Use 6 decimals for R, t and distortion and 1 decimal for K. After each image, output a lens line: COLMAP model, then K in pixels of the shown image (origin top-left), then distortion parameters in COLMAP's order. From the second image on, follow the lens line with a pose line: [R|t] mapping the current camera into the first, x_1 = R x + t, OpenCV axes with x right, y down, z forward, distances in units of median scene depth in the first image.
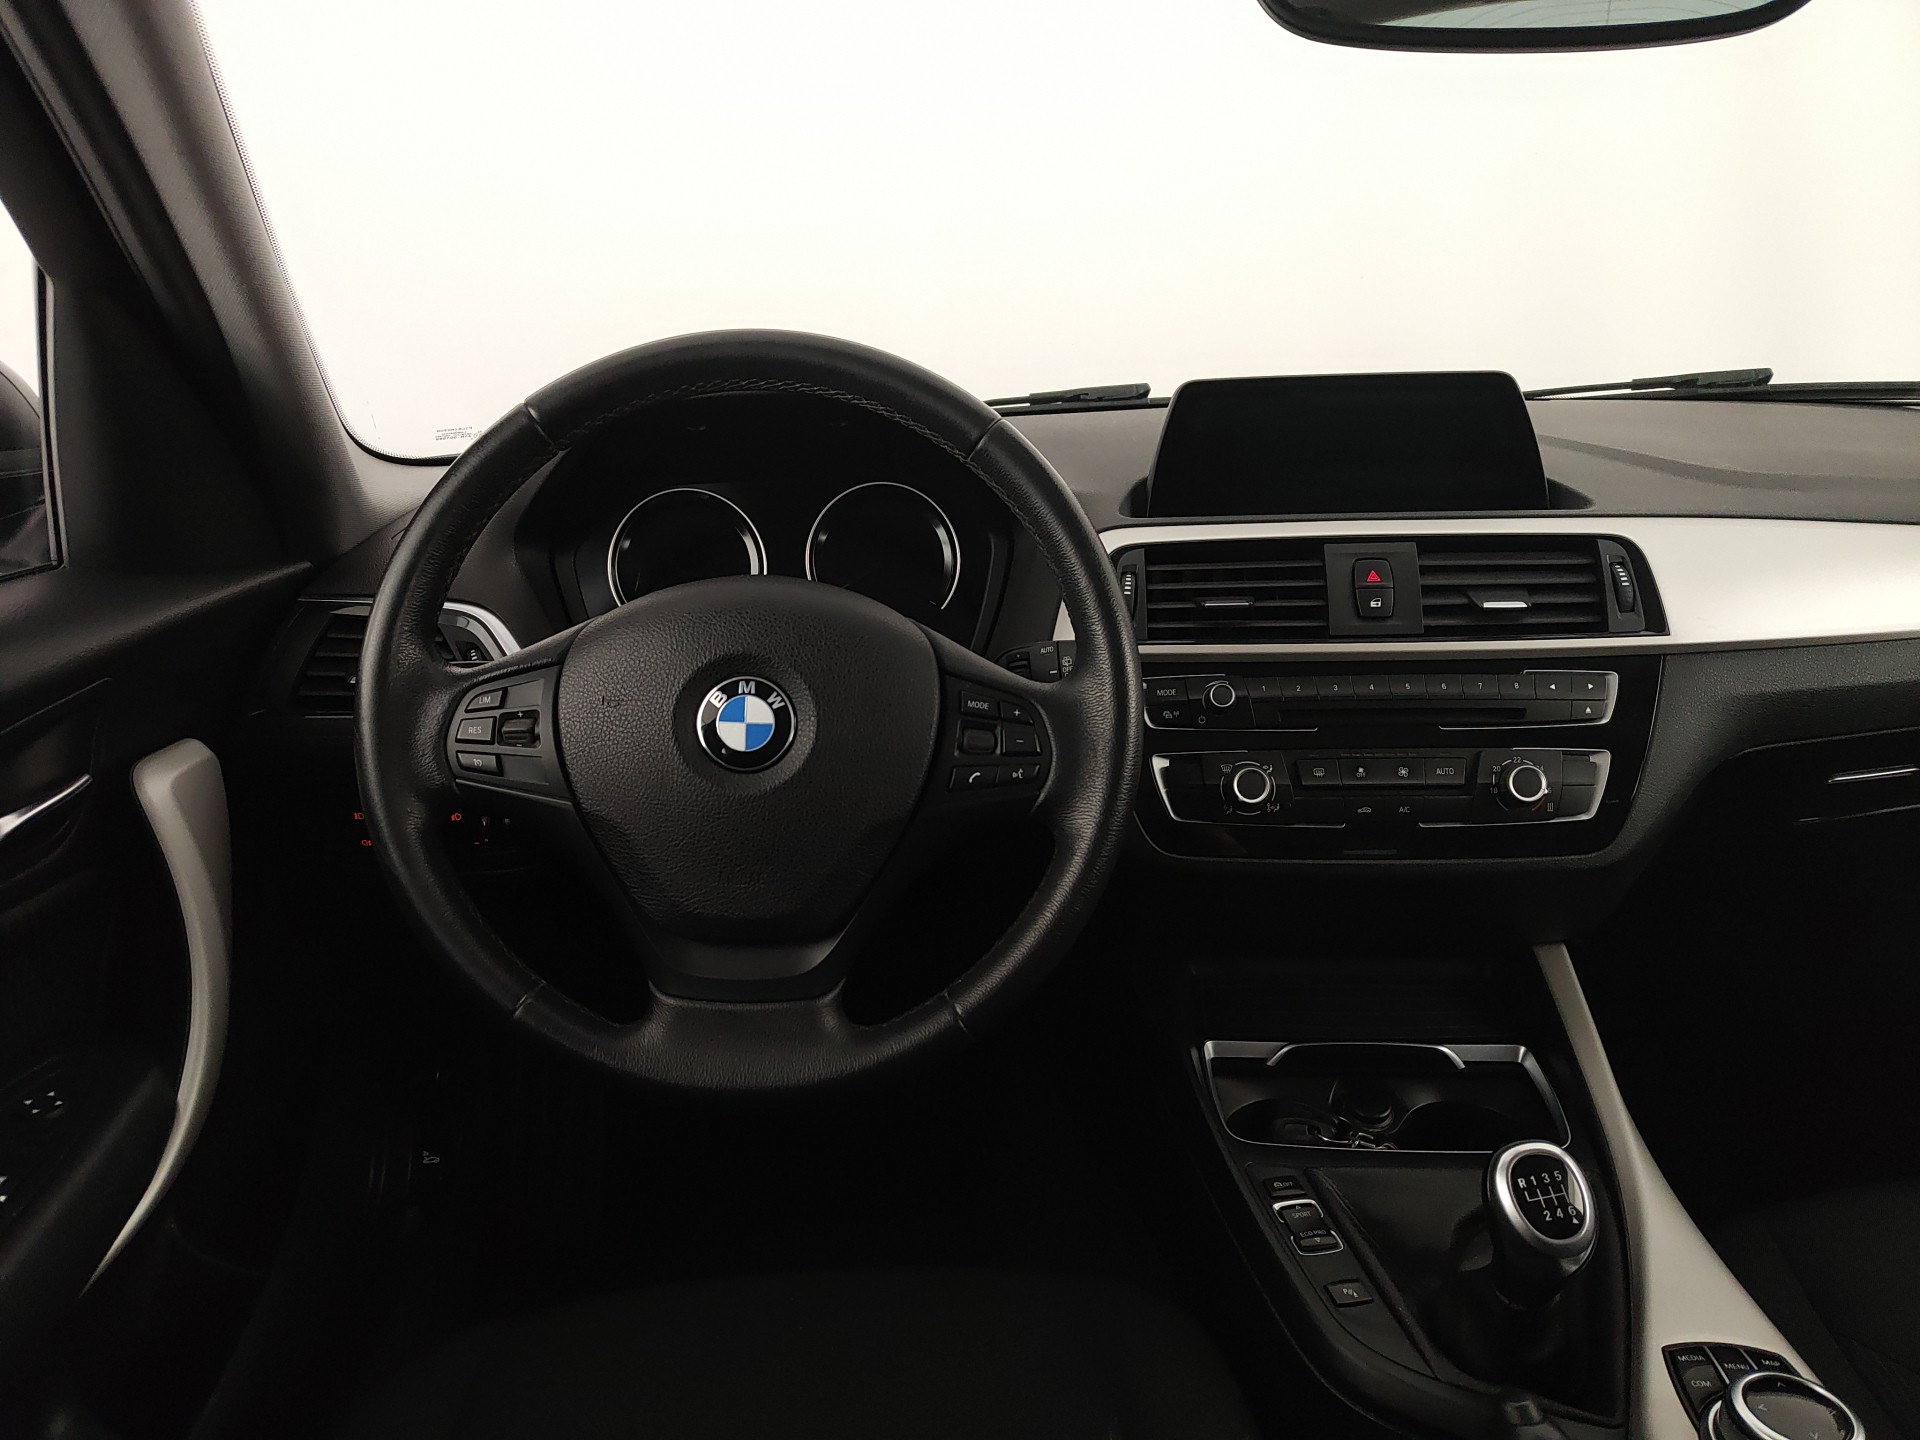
lens RADIAL K [[1326.1, 0, 960.0], [0, 1326.1, 720.0], [0, 0, 1]] dist [0.003366, 0.000201]
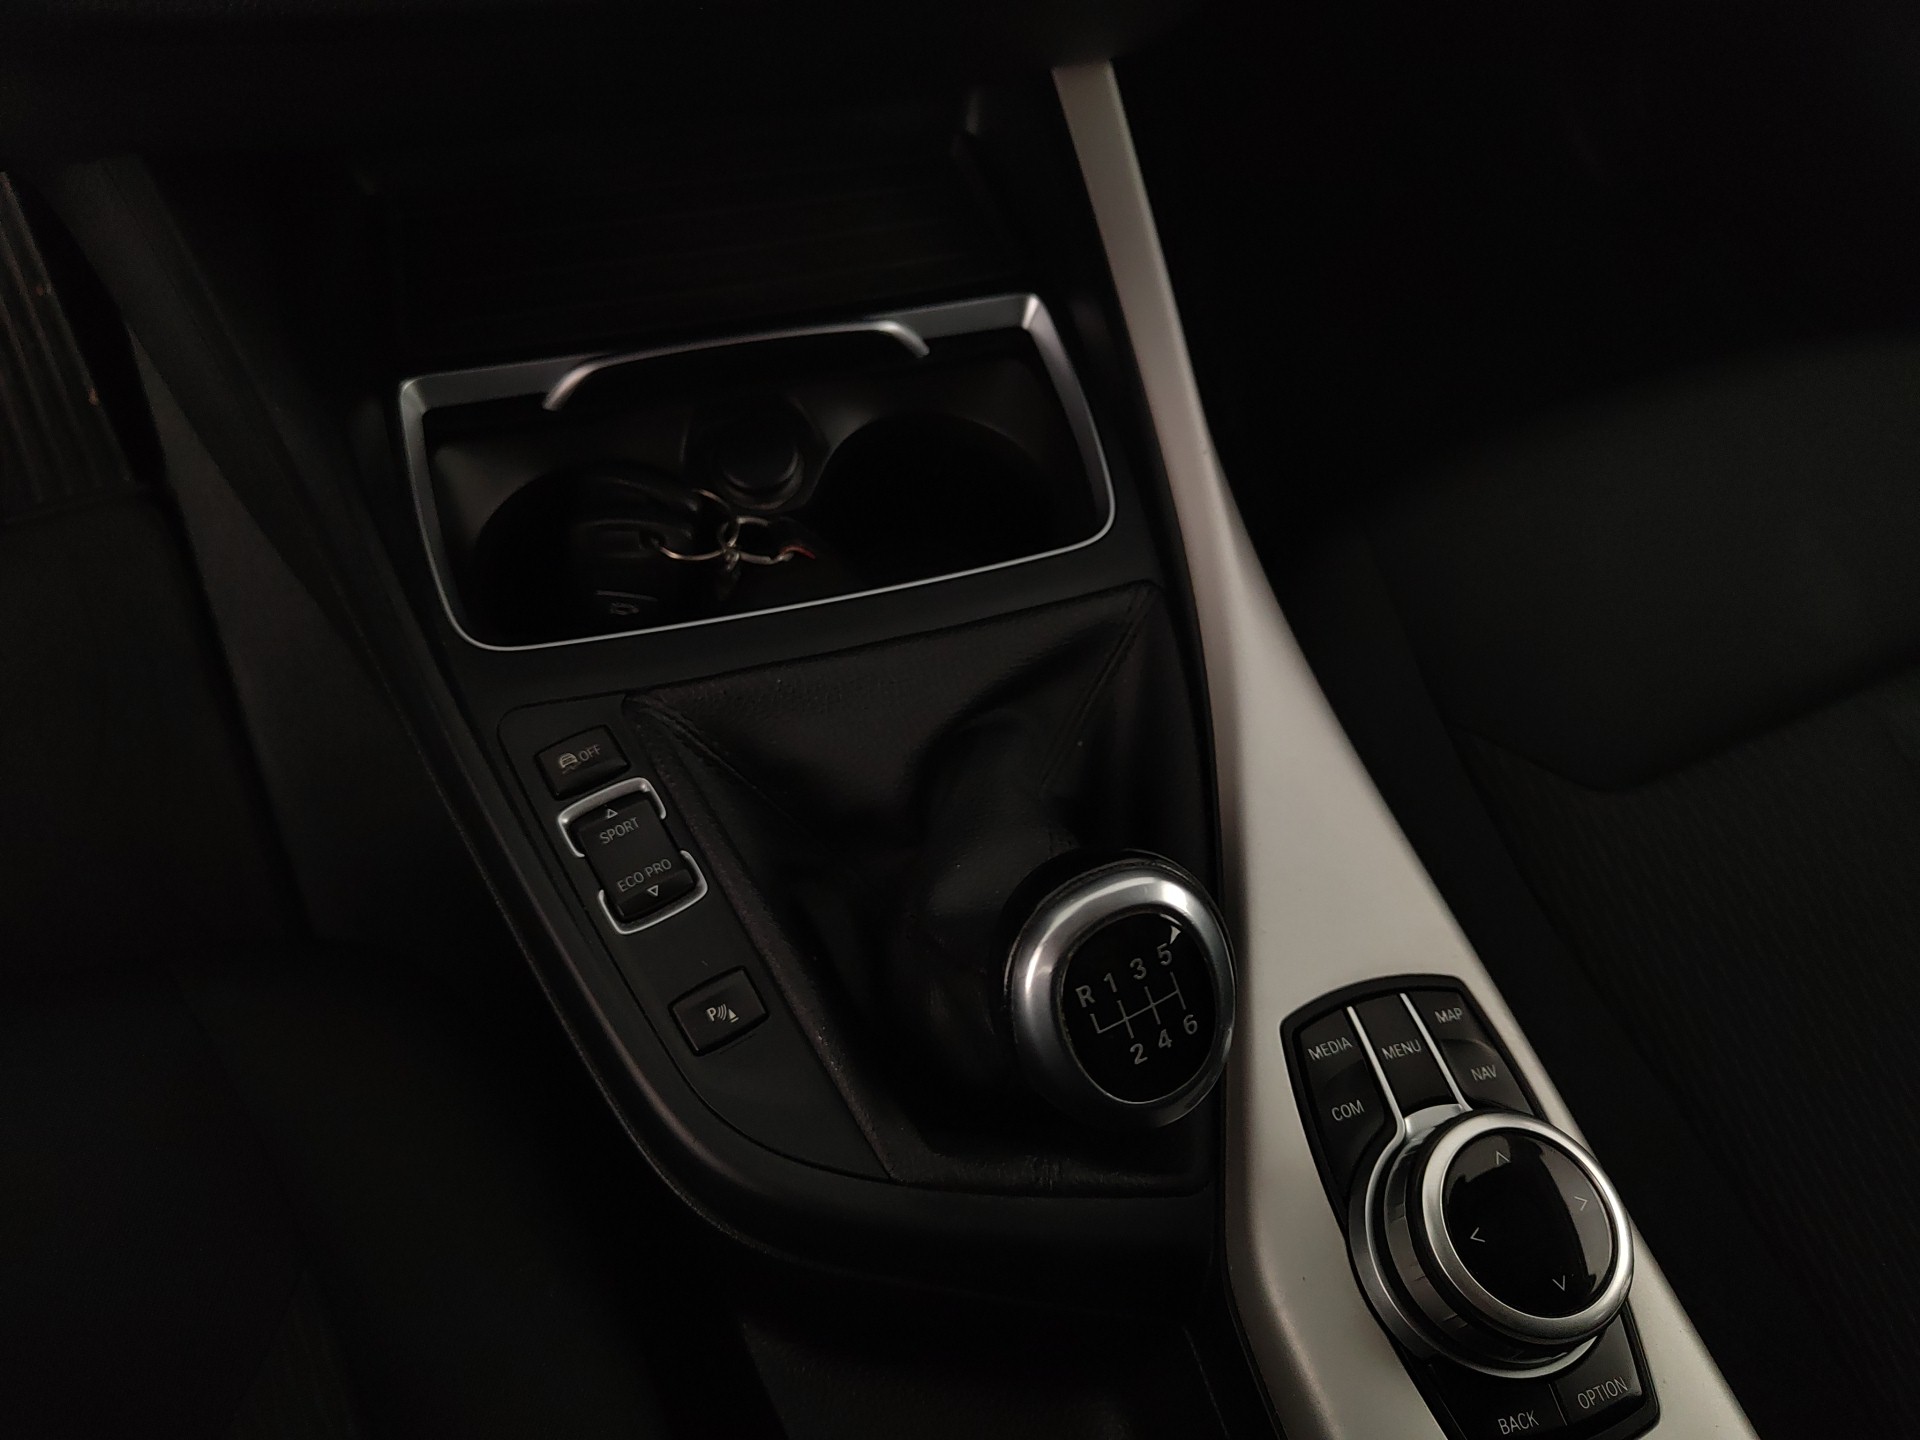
lens RADIAL K [[1326.1, 0, 960.0], [0, 1326.1, 720.0], [0, 0, 1]] dist [0.003366, 0.000201]
pose [[0.921906, -0.246661, 0.298742, 0.210774], [-0.021570, 0.737245, 0.675281, 0.016042], [-0.386812, -0.628990, 0.674351, 0.578466]]
